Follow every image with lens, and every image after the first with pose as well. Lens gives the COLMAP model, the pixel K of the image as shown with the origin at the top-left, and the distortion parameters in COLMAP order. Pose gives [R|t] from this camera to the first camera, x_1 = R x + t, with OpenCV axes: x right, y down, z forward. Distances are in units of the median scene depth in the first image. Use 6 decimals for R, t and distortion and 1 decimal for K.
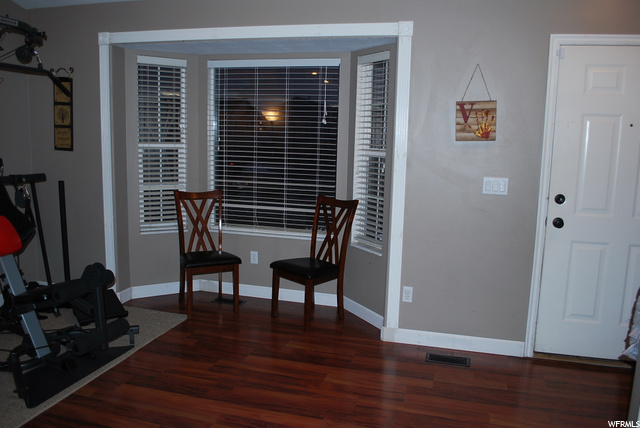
lens RADIAL K [[509.2, 0, 320.0], [0, 509.2, 214.0], [0, 0, 1]] dist [-0.030062, -0.000312]
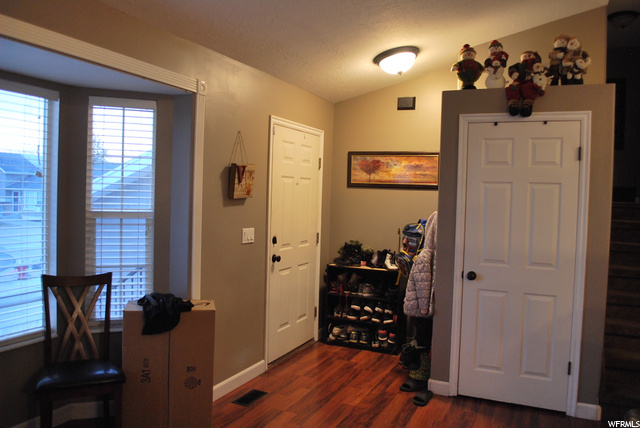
lens RADIAL K [[509.2, 0, 320.0], [0, 509.2, 214.0], [0, 0, 1]] dist [-0.030062, -0.000312]
pose [[0.159832, -0.046395, 0.986053, -0.802354], [0.116316, 0.992821, 0.027860, -0.119571], [-0.980268, 0.110241, 0.164081, 0.651793]]
